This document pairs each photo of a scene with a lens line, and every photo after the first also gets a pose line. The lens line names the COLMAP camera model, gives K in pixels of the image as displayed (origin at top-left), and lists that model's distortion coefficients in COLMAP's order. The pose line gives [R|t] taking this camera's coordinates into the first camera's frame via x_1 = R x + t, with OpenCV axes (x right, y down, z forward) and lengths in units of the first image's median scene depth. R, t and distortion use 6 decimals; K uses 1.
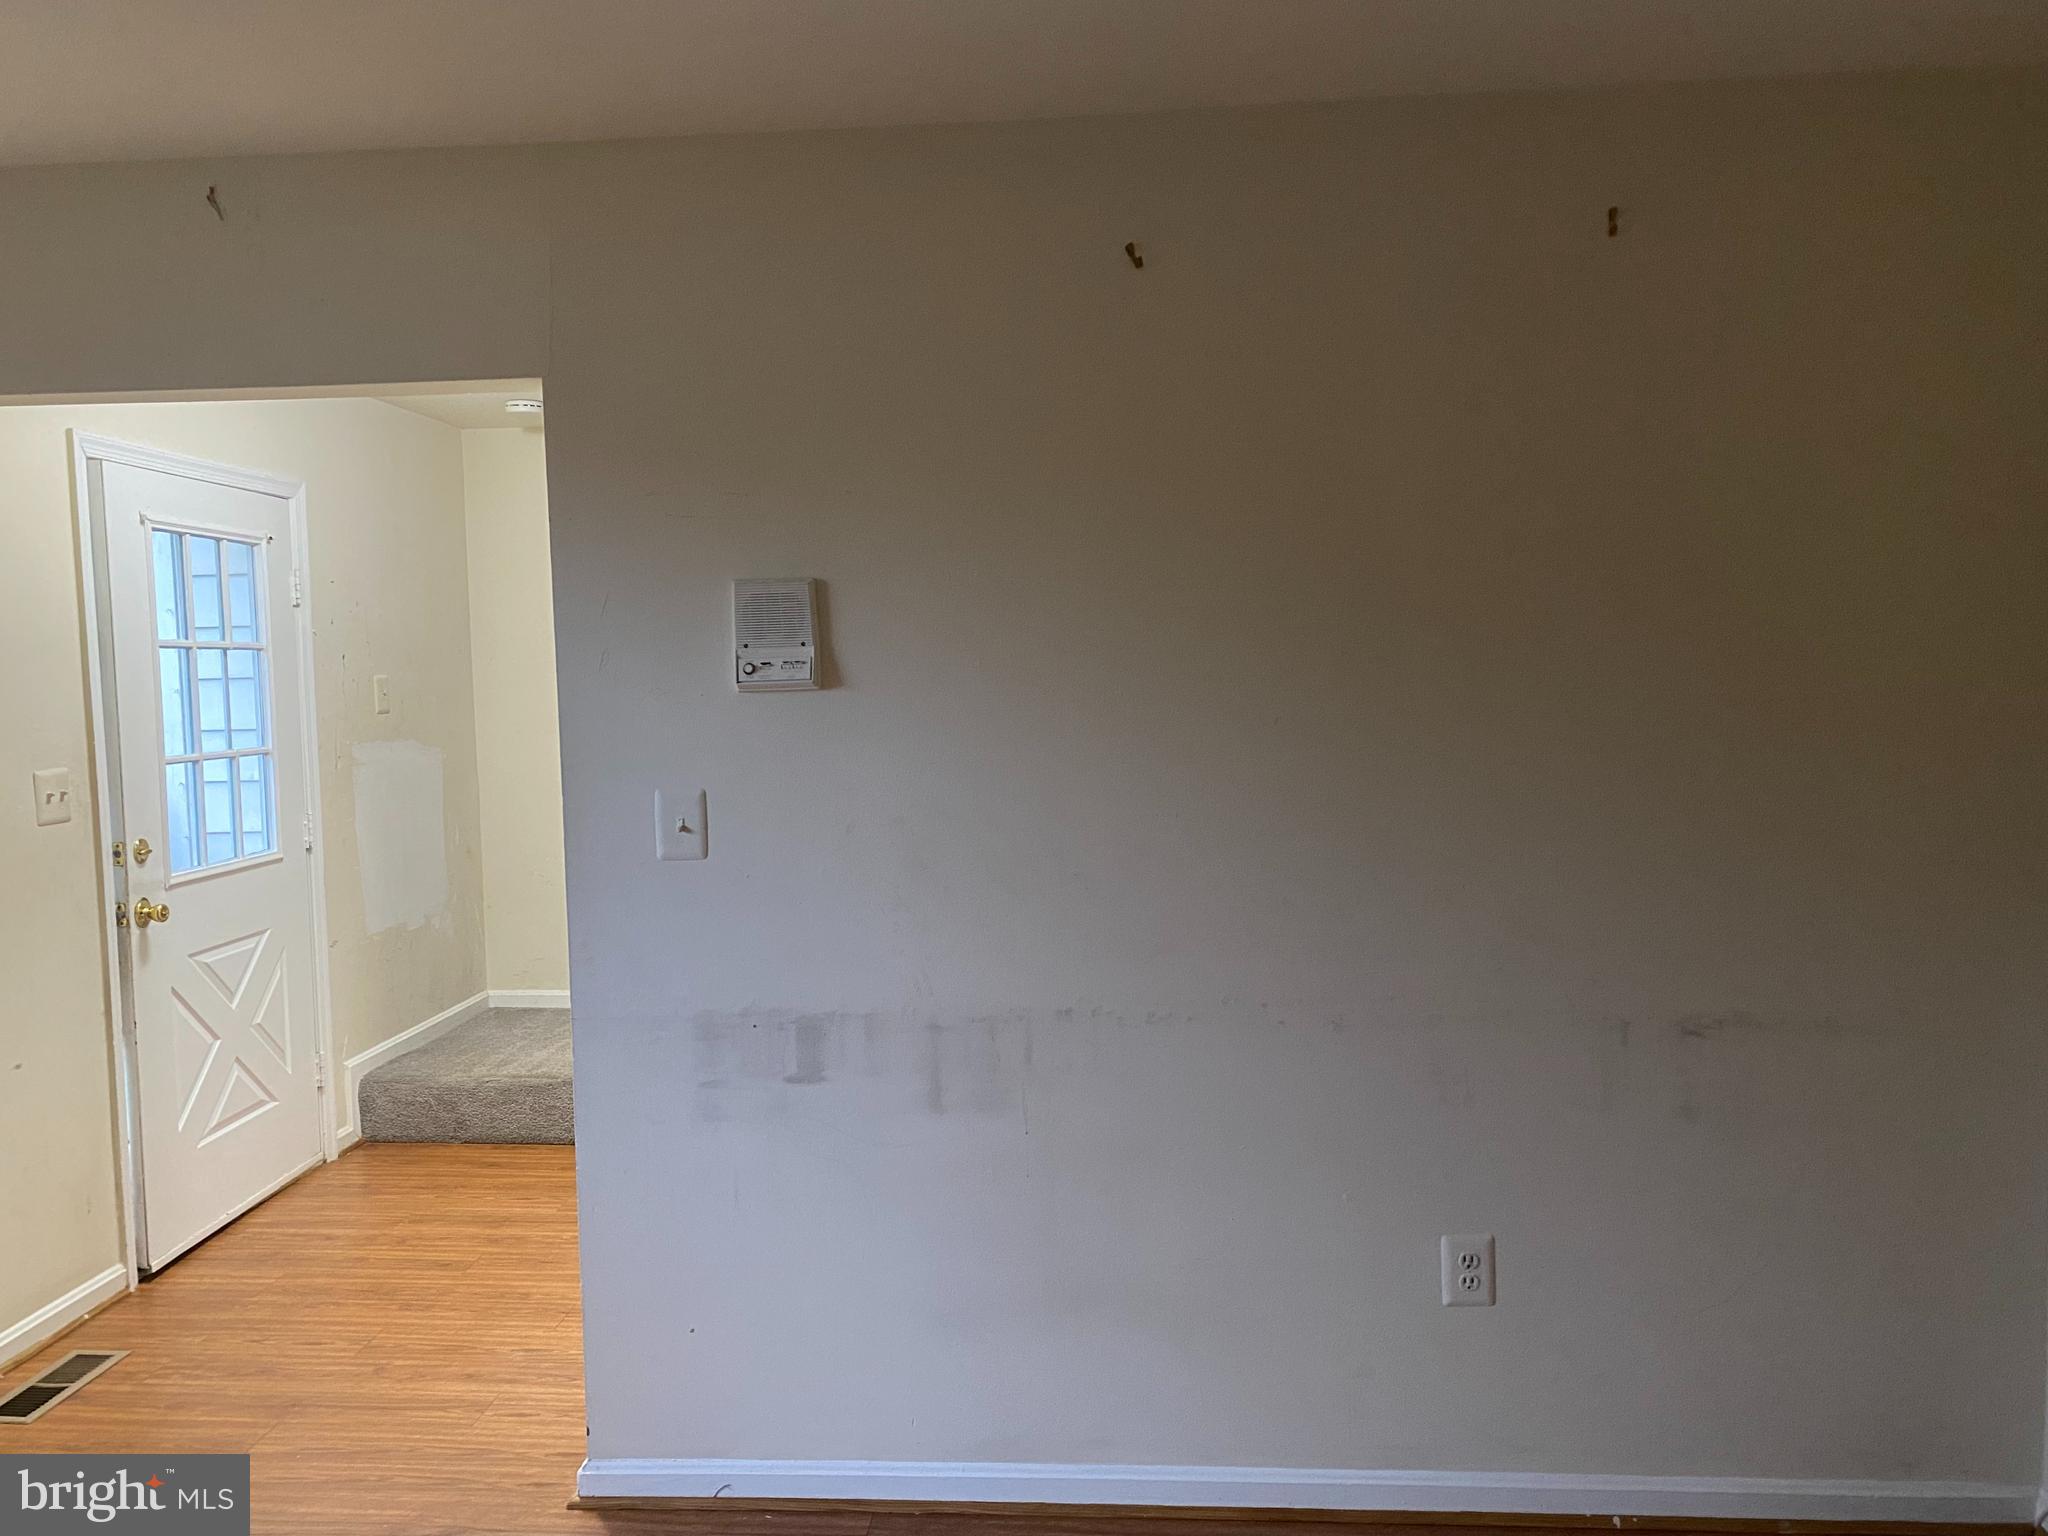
lens RADIAL K [[1544.1, 0, 1004.1], [0, 1544.1, 767.2], [0, 0, 1]] dist [0.008877, -0.005045]
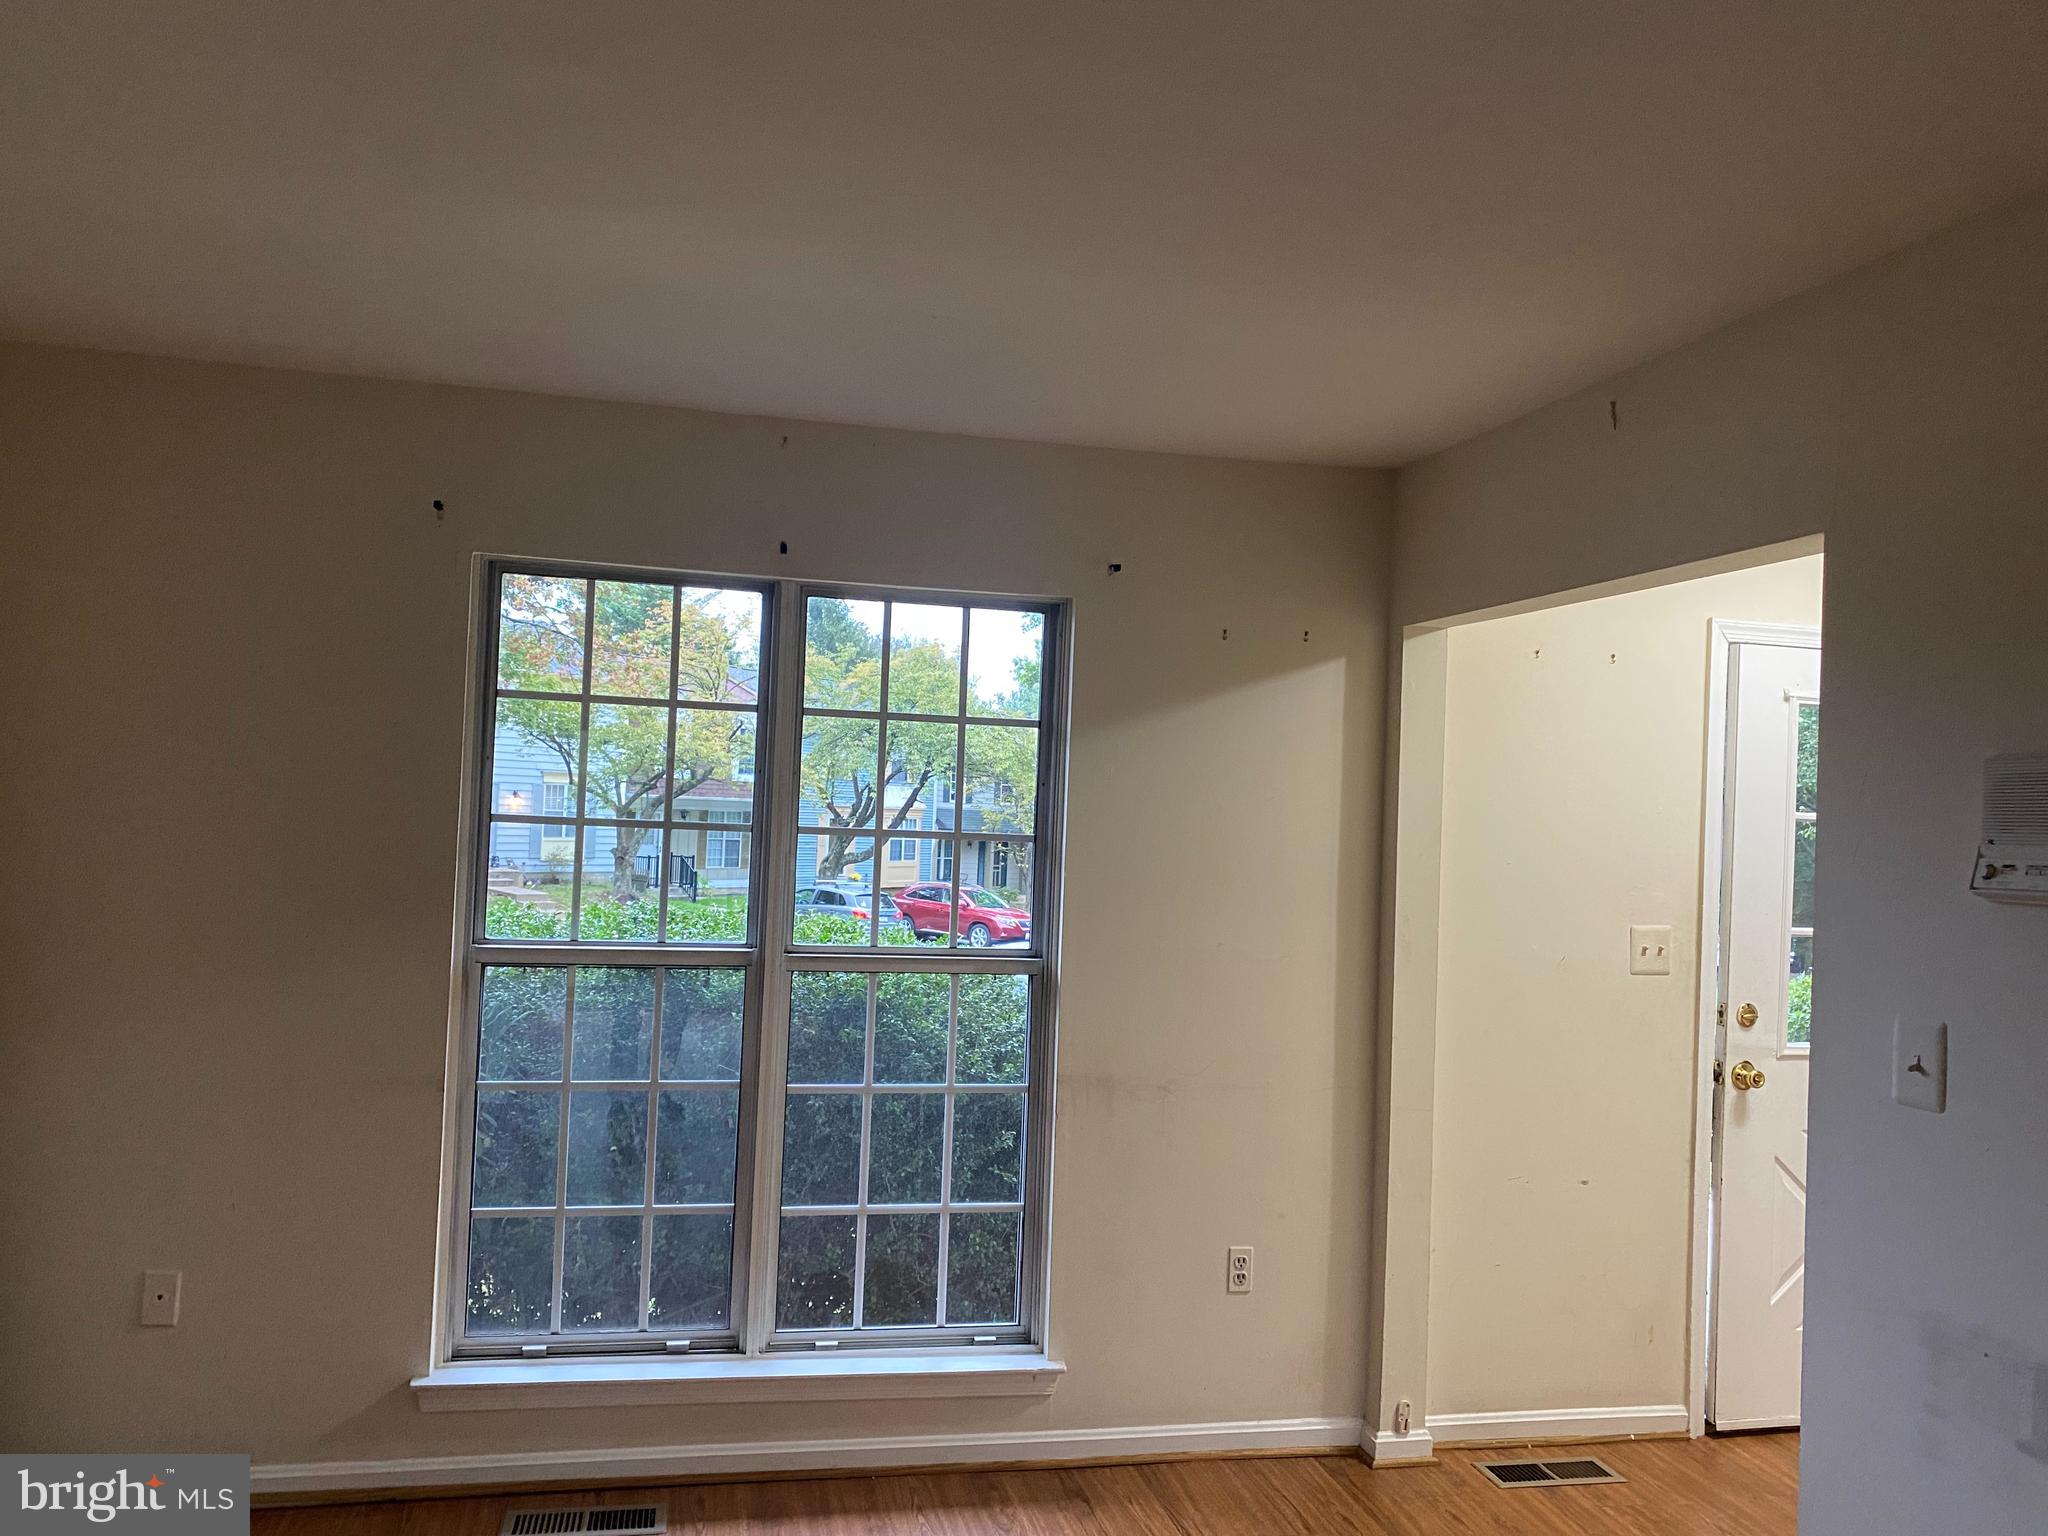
lens RADIAL K [[1544.1, 0, 1006.0], [0, 1544.1, 763.8], [0, 0, 1]] dist [0.008877, -0.005045]
pose [[0.274340, 0.001844, -0.961631, 0.321224], [-0.108660, 0.993653, -0.029094, -0.030984], [0.955474, 0.112473, 0.272799, 0.240996]]
